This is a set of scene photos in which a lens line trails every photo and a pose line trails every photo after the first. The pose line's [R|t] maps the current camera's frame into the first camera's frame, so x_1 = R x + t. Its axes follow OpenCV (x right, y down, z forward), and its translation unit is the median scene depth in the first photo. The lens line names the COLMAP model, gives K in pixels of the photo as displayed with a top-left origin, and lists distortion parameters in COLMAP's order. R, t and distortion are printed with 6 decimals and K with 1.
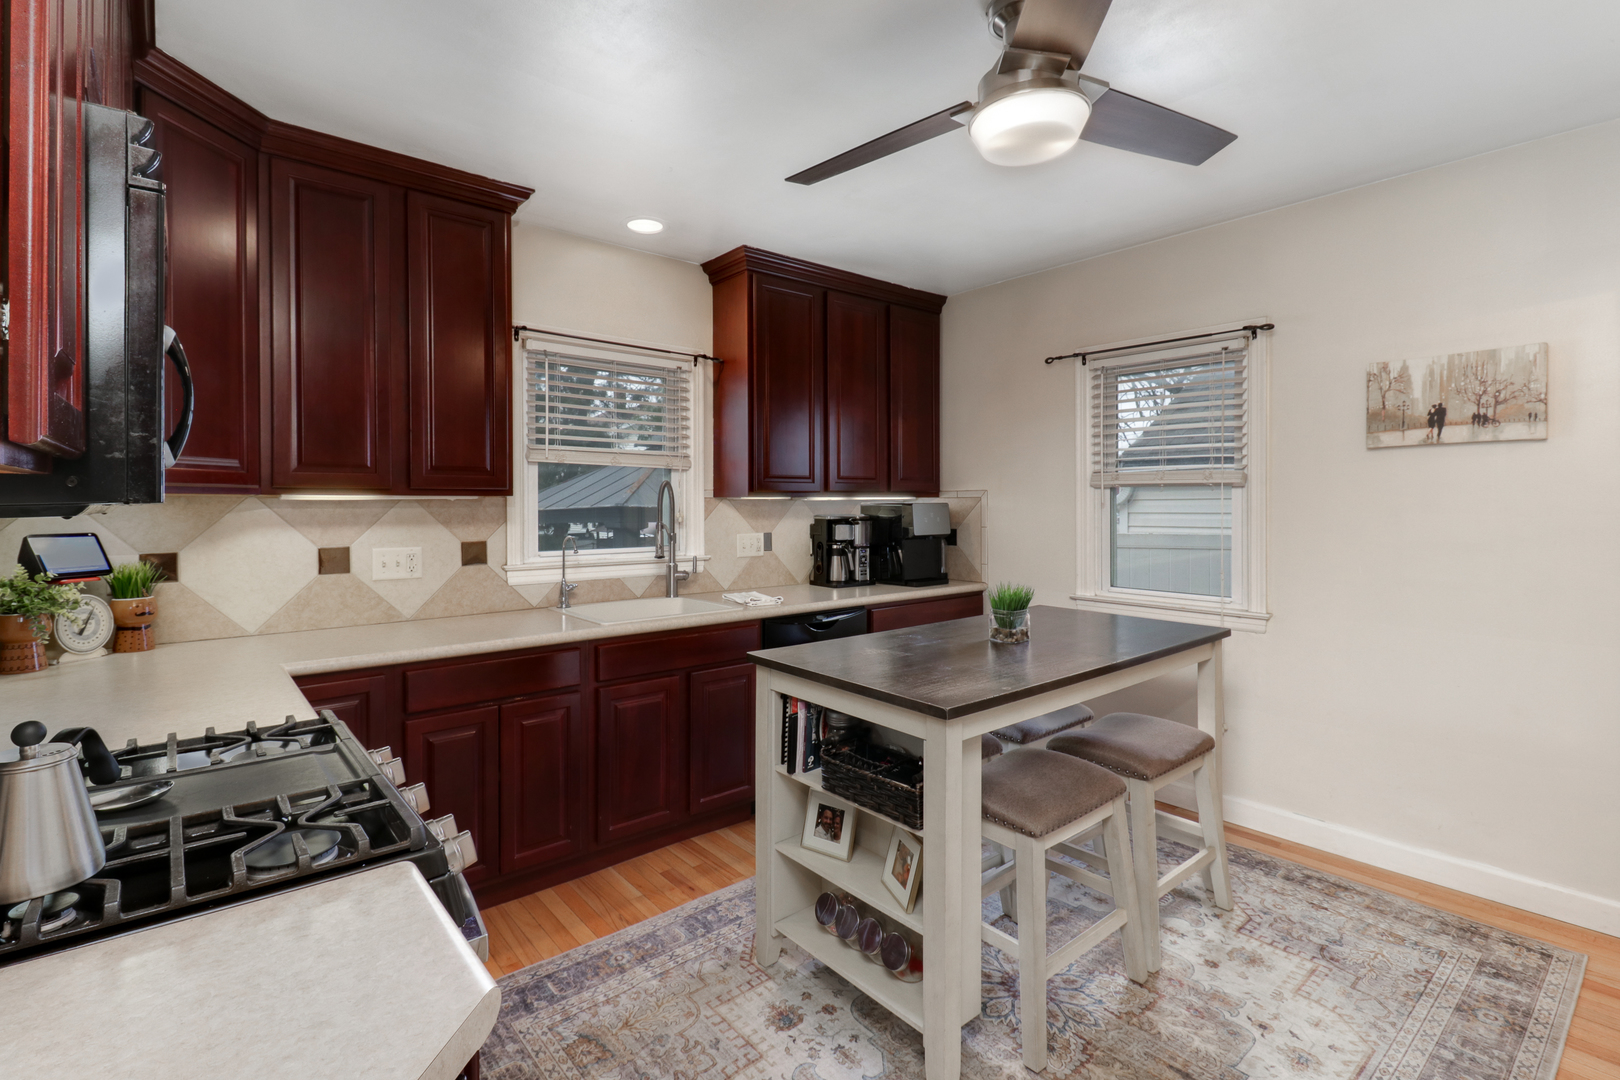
lens RADIAL K [[760.6, 0, 802.4], [0, 760.6, 496.2], [0, 0, 1]] dist [0.001790, -0.006558]
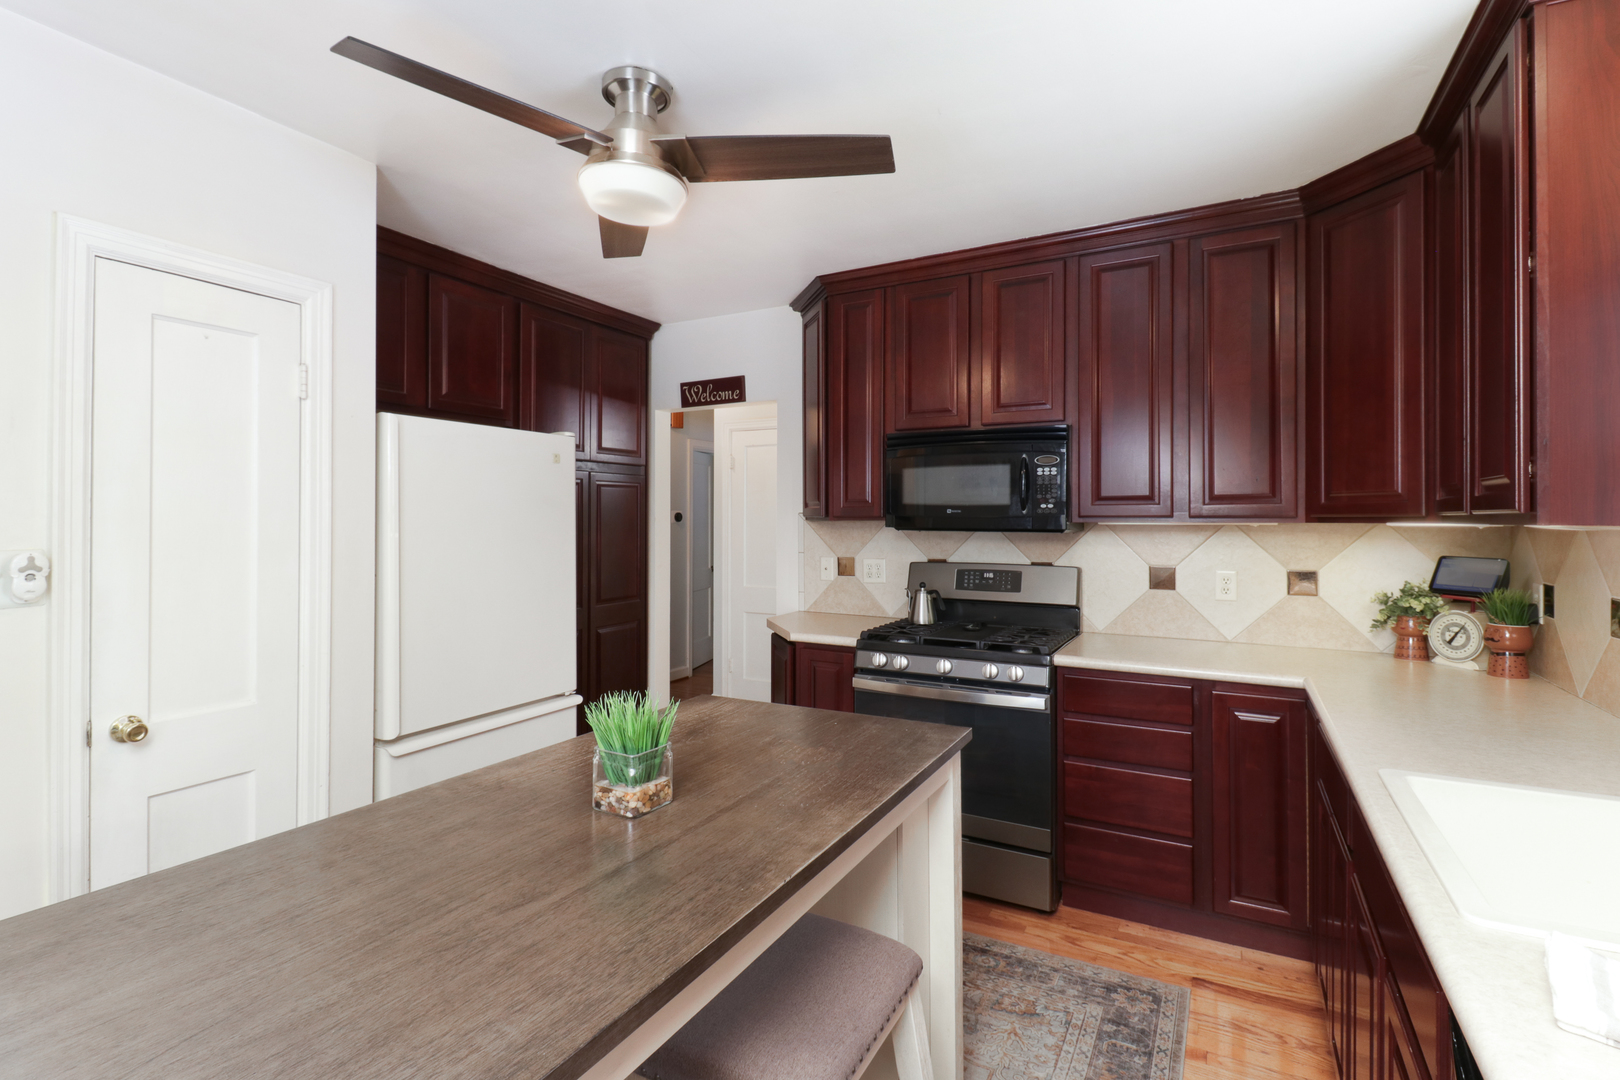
lens RADIAL K [[760.6, 0, 812.3], [0, 760.6, 514.6], [0, 0, 1]] dist [0.001790, -0.006558]
pose [[-0.928782, -0.003776, -0.370607, 0.285067], [0.000359, 0.999938, -0.011088, -0.001231], [0.370626, -0.010431, -0.928724, 1.290204]]
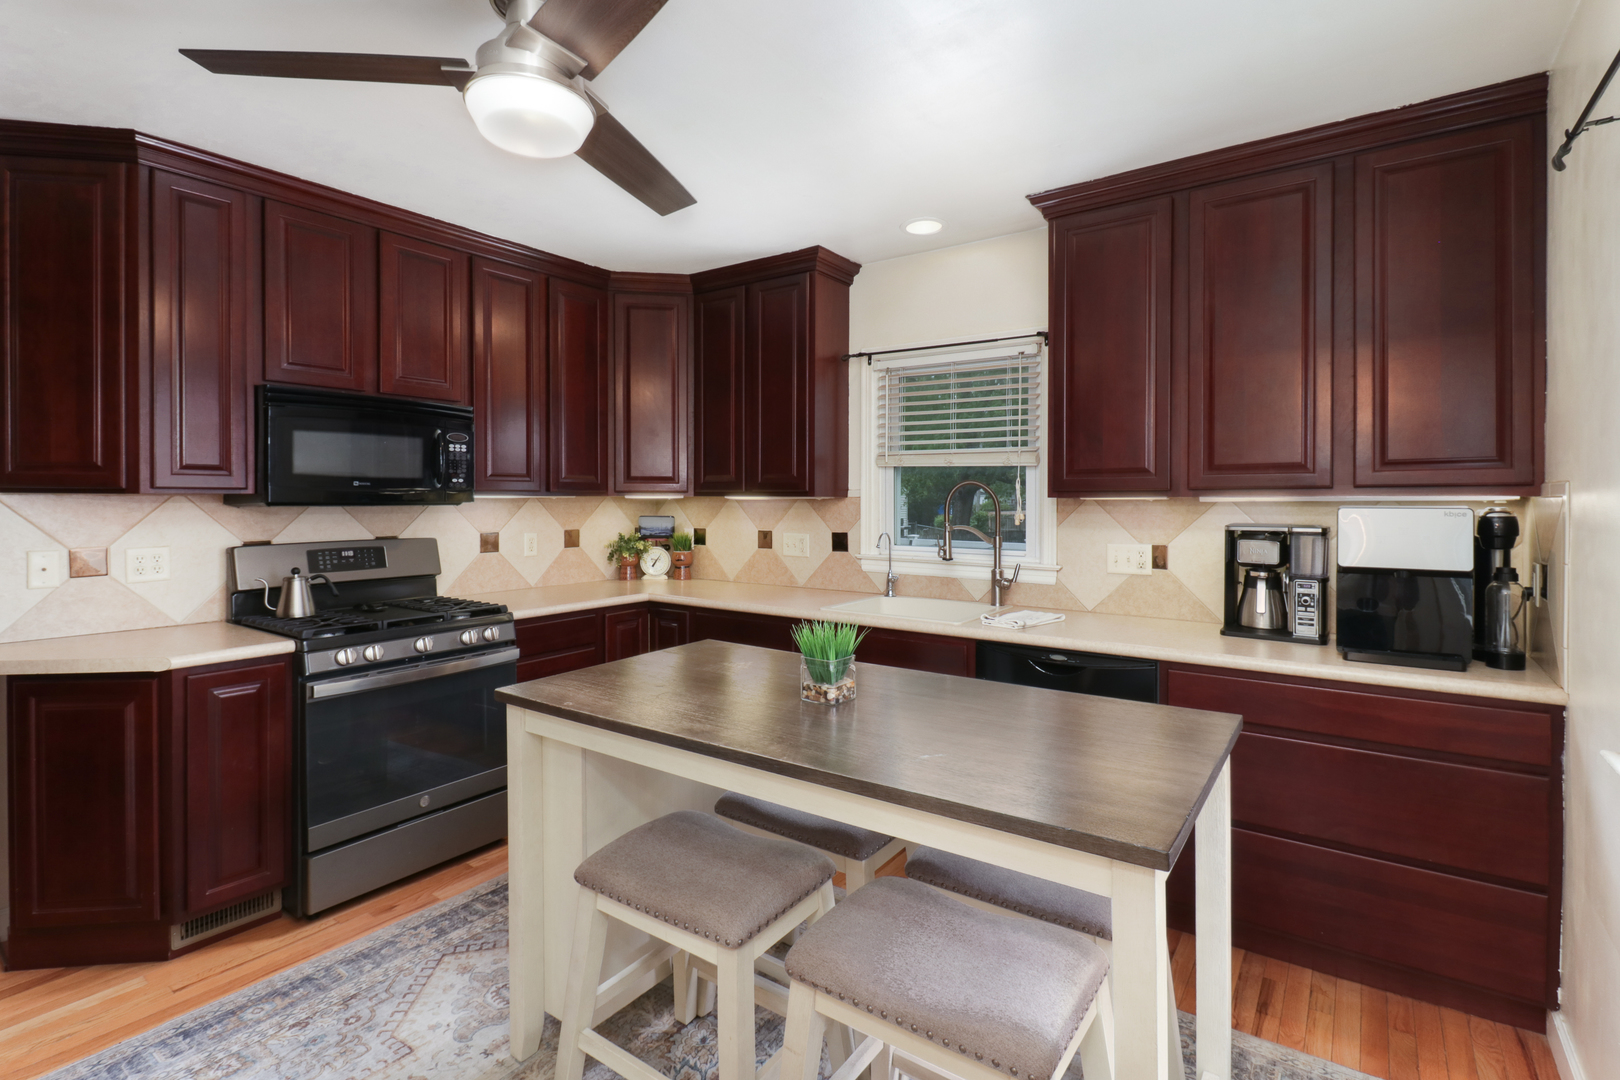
lens RADIAL K [[760.6, 0, 823.0], [0, 760.6, 503.6], [0, 0, 1]] dist [0.001790, -0.006558]
pose [[0.268333, 0.011006, -0.963263, 0.805089], [0.002035, 0.999926, 0.011992, -0.002871], [0.963324, -0.005178, 0.268291, 0.673195]]
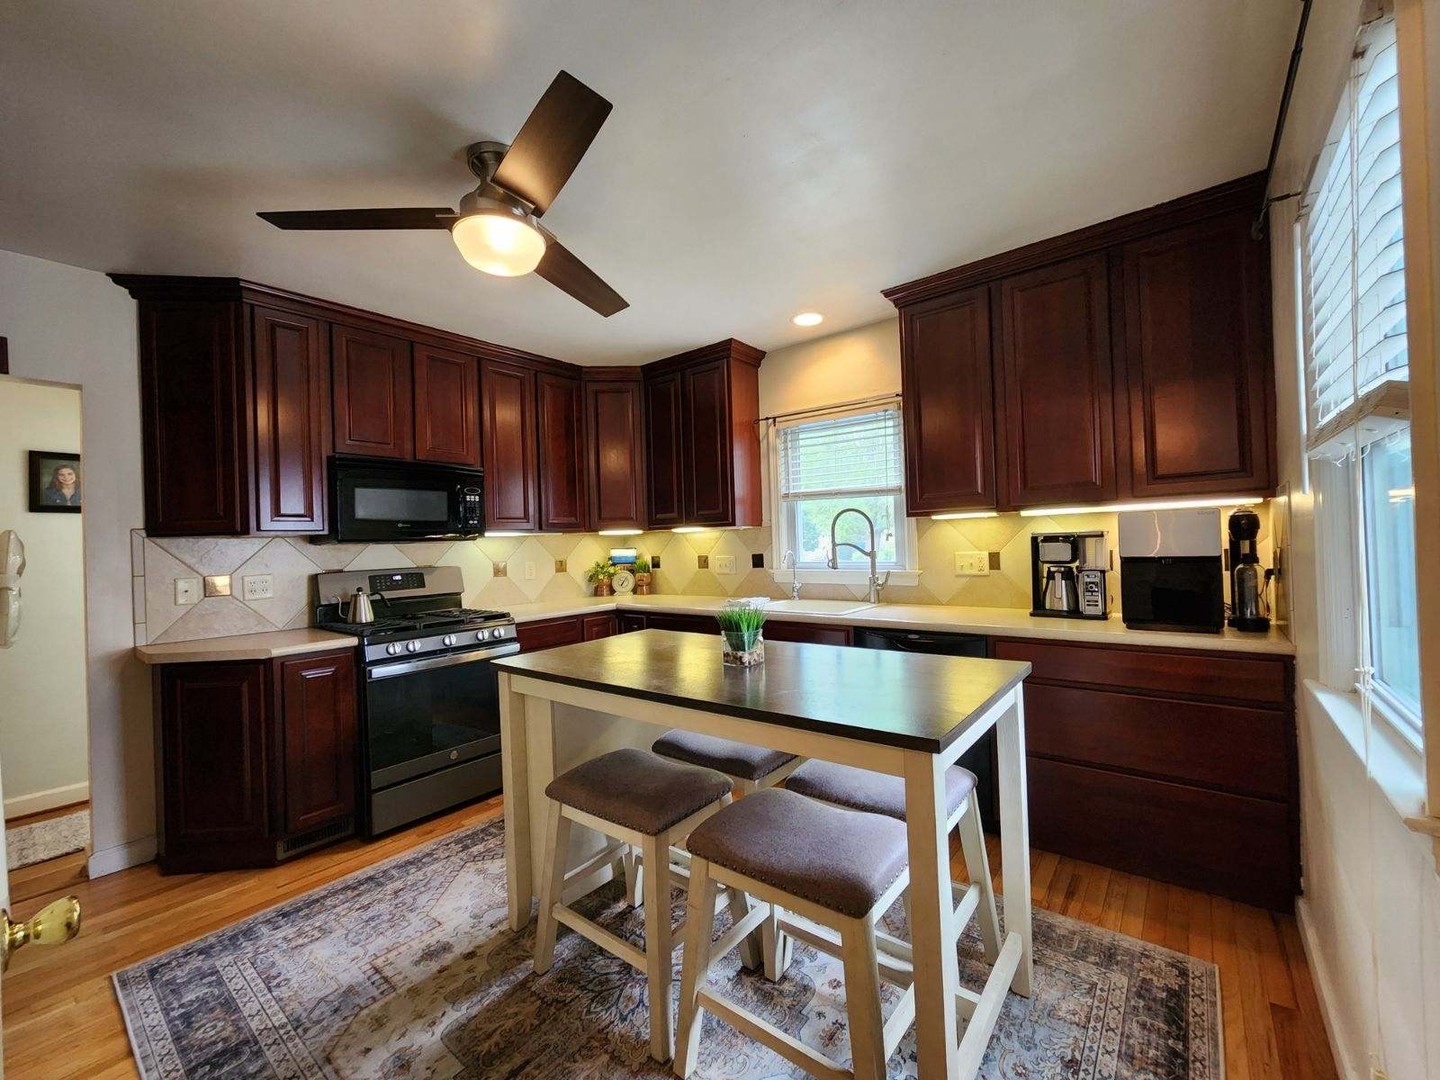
lens RADIAL K [[580.9, 0, 731.4], [0, 580.9, 538.8], [0, 0, 1]] dist [-0.011361, 0.001477]
pose [[0.217762, -0.003735, -0.975995, 0.833071], [0.032461, 0.999467, 0.003418, 0.021021], [0.975462, -0.032426, 0.217767, 0.705785]]
